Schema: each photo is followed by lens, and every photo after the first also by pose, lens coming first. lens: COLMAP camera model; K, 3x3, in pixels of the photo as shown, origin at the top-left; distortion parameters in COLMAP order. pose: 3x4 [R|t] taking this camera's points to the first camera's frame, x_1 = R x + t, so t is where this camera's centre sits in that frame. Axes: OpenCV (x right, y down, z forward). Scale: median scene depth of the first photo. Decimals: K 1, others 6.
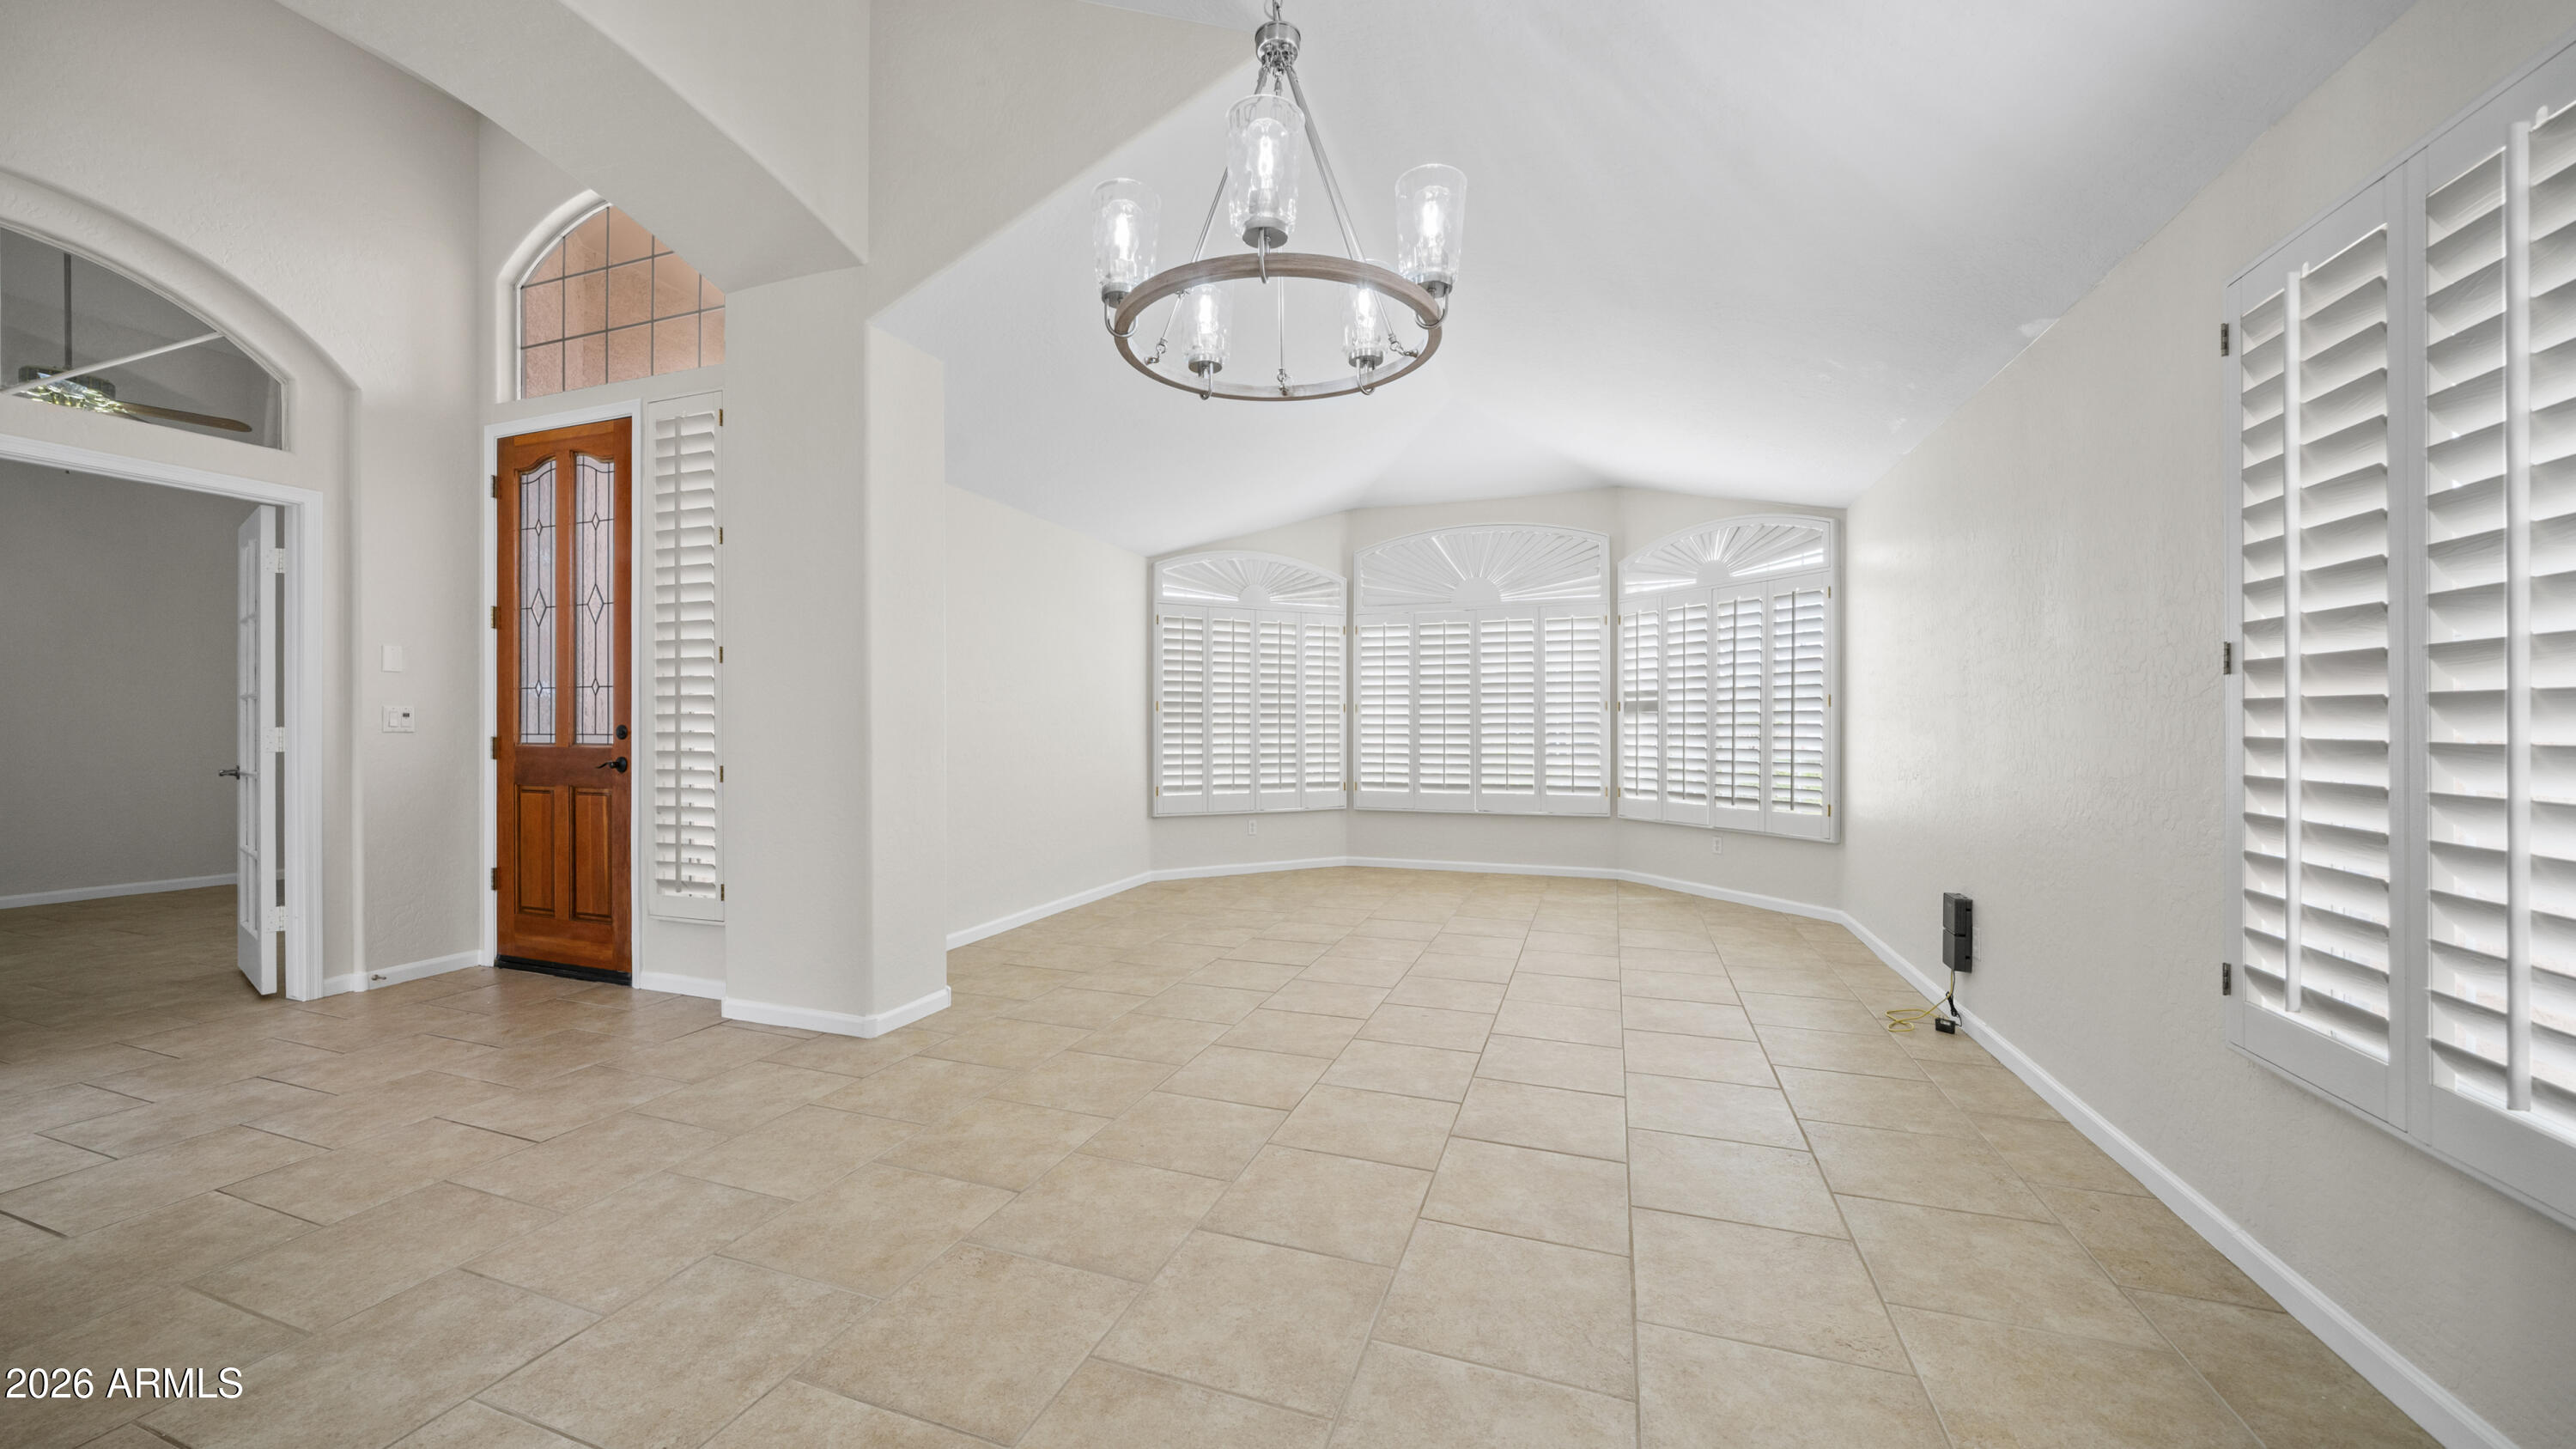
lens RADIAL K [[926.2, 0, 1279.3], [0, 926.2, 718.4], [0, 0, 1]] dist [-0.006278, 0.000185]
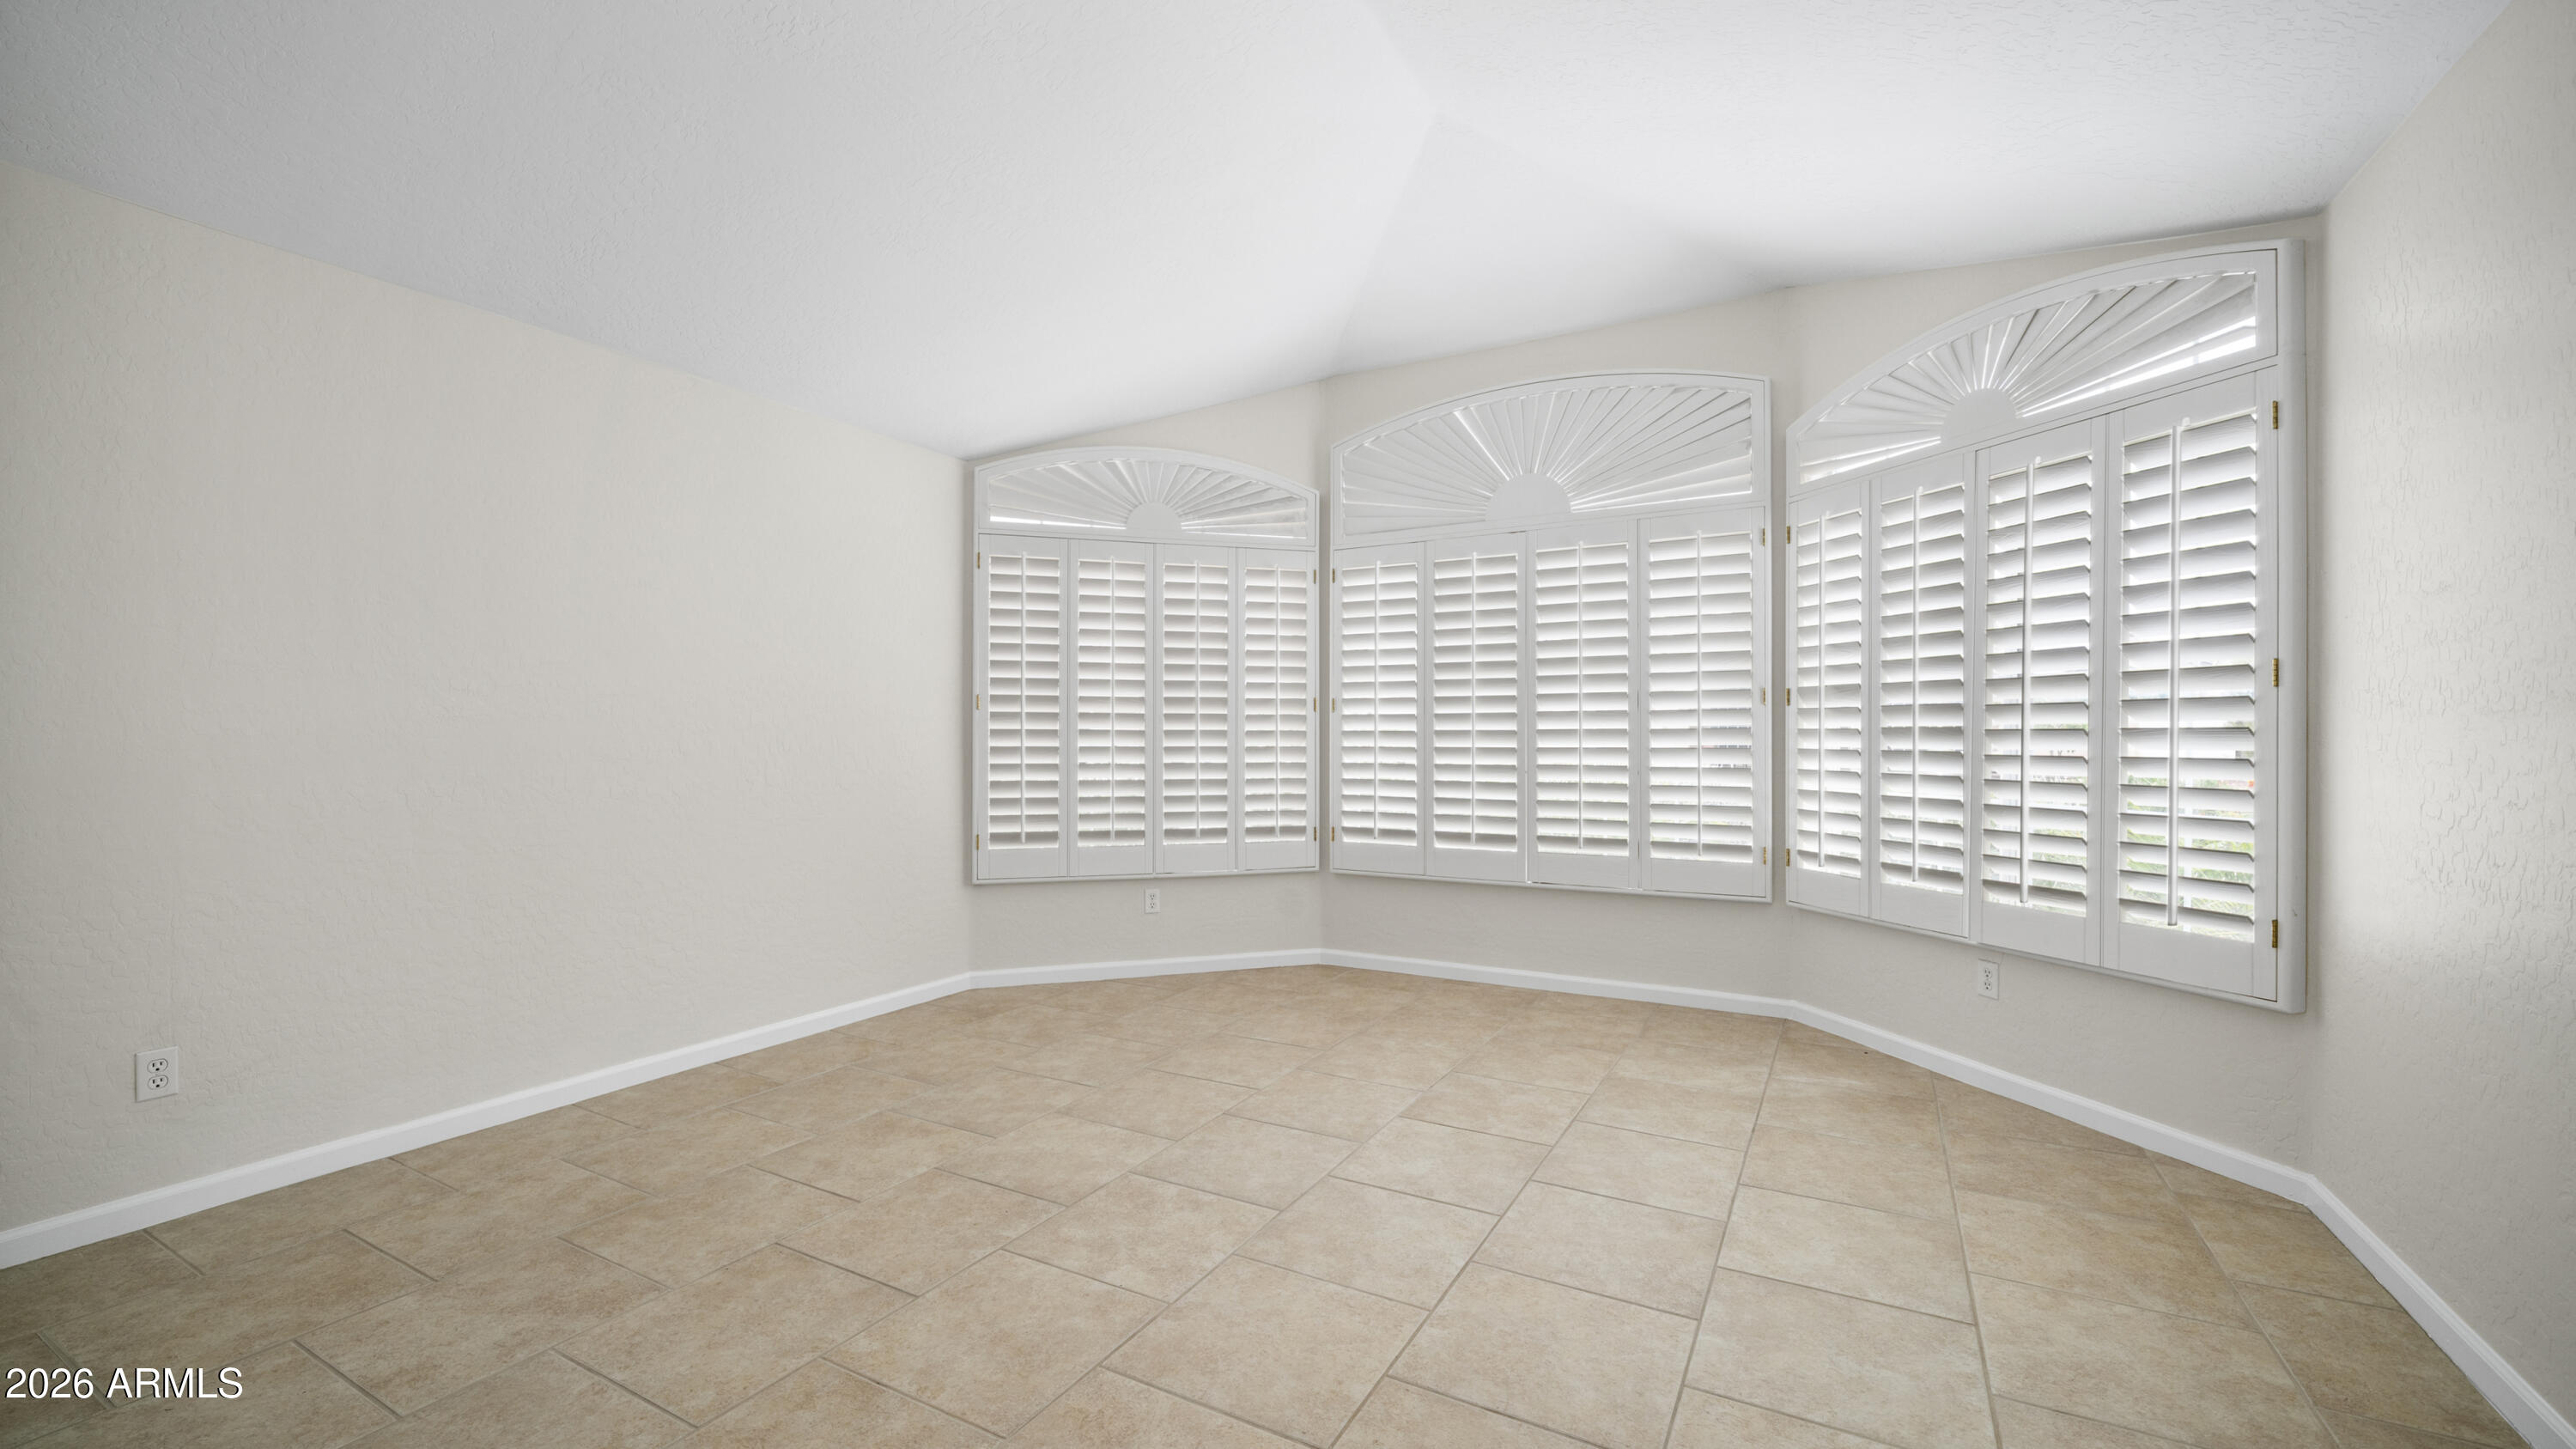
lens RADIAL K [[1030.6, 0, 1287.6], [0, 1030.6, 728.3], [0, 0, 1]] dist [0.001664, 0.000056]
pose [[0.985628, -0.002874, -0.168908, 0.184877], [0.003263, 0.999993, 0.002030, 0.003005], [0.168900, -0.002552, 0.985630, 0.368862]]
